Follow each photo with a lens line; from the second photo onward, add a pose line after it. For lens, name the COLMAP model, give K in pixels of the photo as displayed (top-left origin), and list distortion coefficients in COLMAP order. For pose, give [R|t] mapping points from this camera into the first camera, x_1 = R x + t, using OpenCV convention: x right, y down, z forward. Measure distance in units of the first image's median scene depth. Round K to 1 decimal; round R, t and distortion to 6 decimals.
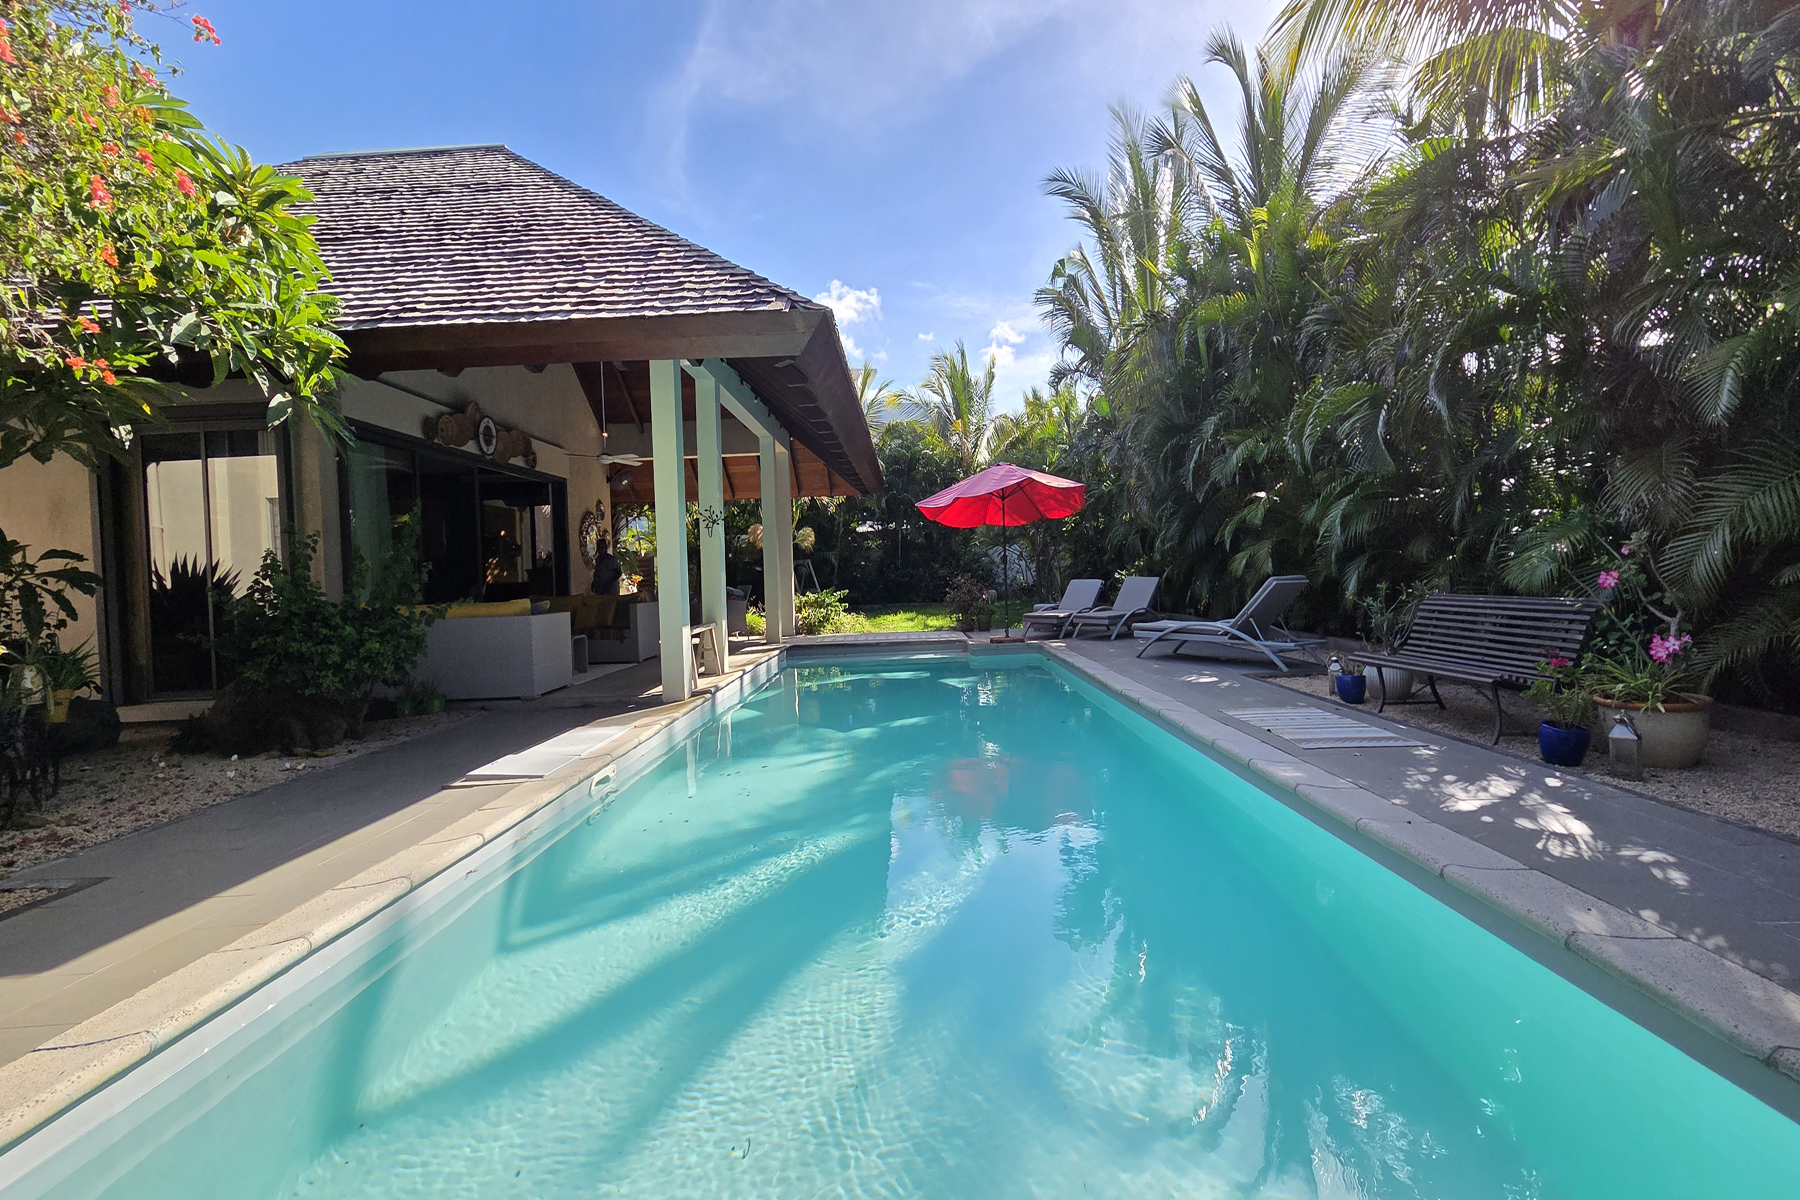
lens RADIAL K [[752.8, 0, 914.4], [0, 752.8, 633.1], [0, 0, 1]] dist [0.000416, 0.000012]
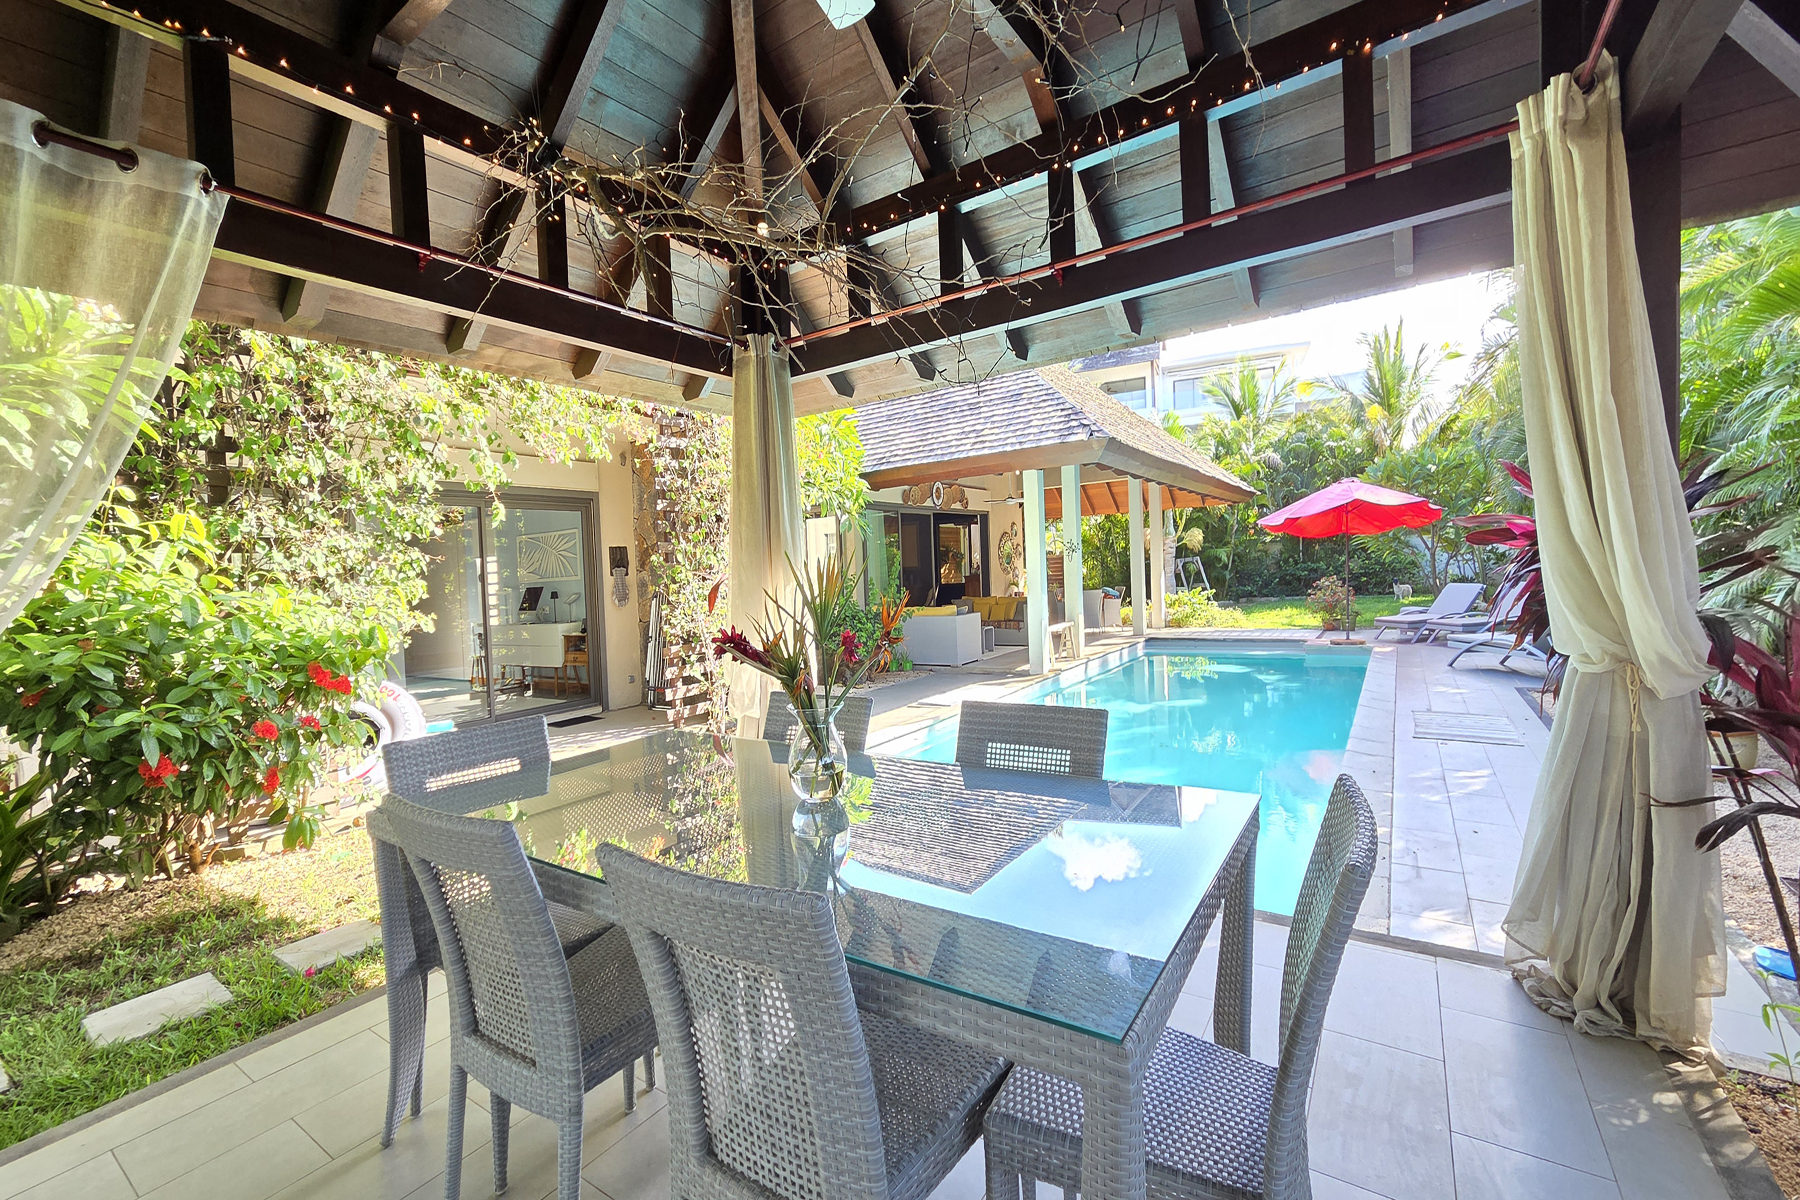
lens RADIAL K [[752.8, 0, 914.4], [0, 752.8, 633.1], [0, 0, 1]] dist [0.000416, 0.000012]
pose [[0.846118, 0.036125, -0.531770, 0.185340], [-0.022573, 0.999234, 0.031965, -0.026026], [0.532517, -0.015042, 0.846286, -0.277439]]
